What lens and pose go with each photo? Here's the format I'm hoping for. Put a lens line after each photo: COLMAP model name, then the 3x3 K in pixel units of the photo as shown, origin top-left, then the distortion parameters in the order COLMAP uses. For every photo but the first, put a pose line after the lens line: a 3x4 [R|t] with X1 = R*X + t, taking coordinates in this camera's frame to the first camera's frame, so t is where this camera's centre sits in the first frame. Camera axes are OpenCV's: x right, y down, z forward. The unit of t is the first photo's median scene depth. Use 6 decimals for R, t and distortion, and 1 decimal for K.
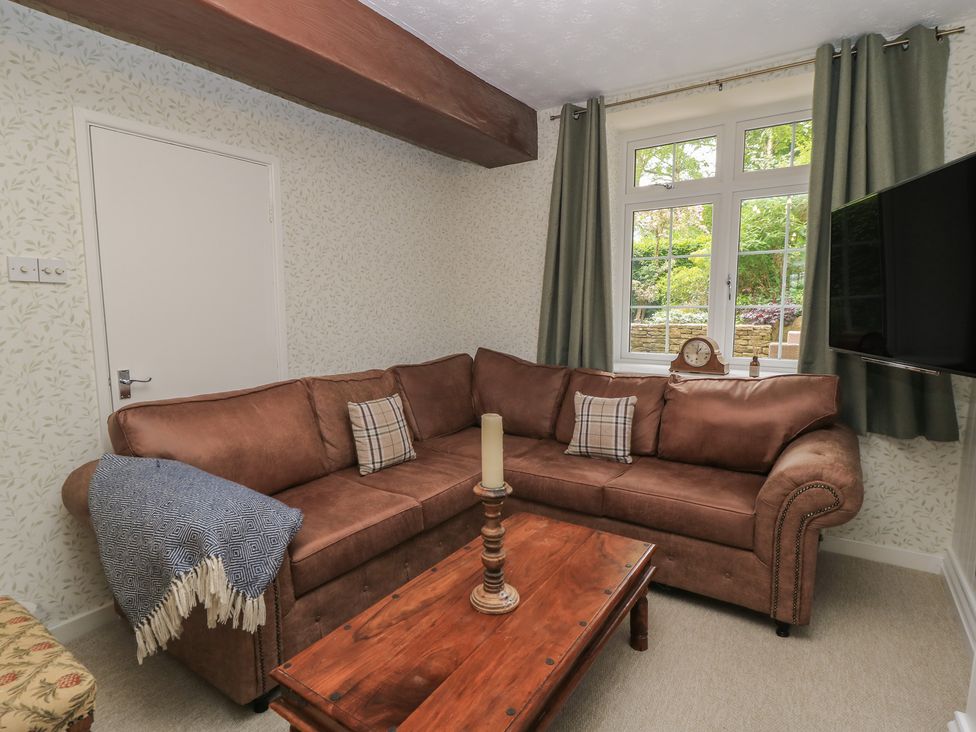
lens RADIAL K [[514.3, 0, 488.0], [0, 514.3, 366.0], [0, 0, 1]] dist [0.000206, -0.012215]
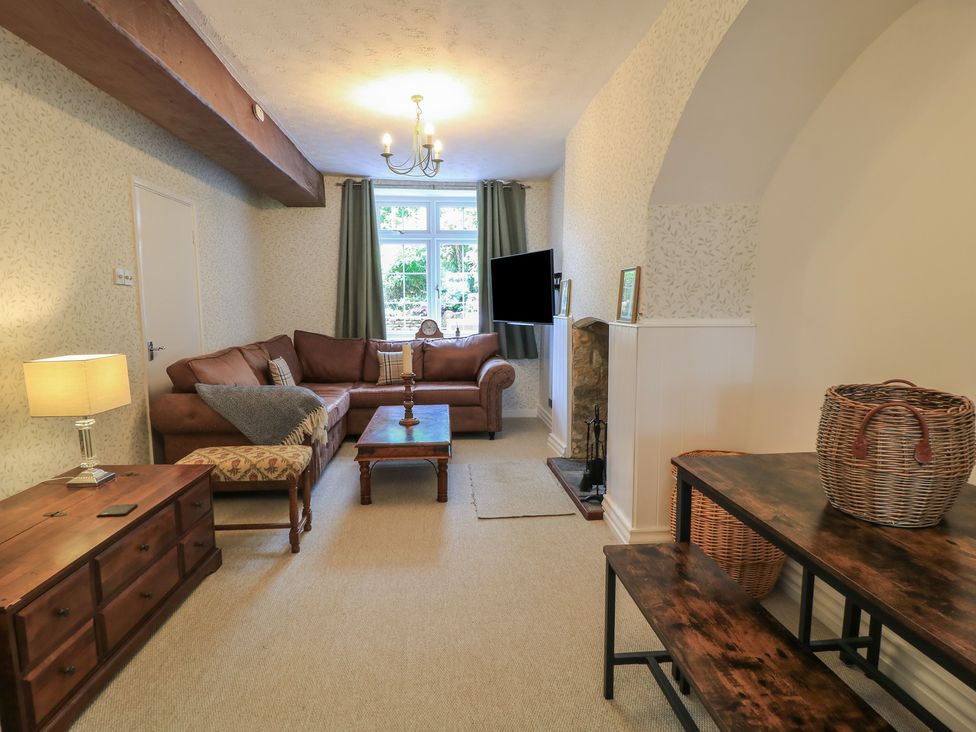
lens RADIAL K [[514.3, 0, 488.0], [0, 514.3, 366.0], [0, 0, 1]] dist [0.000206, -0.012215]
pose [[0.774302, -0.077096, 0.628103, -0.730383], [0.075618, 0.996712, 0.029121, 0.091363], [-0.628282, 0.024948, 0.777585, -0.680391]]
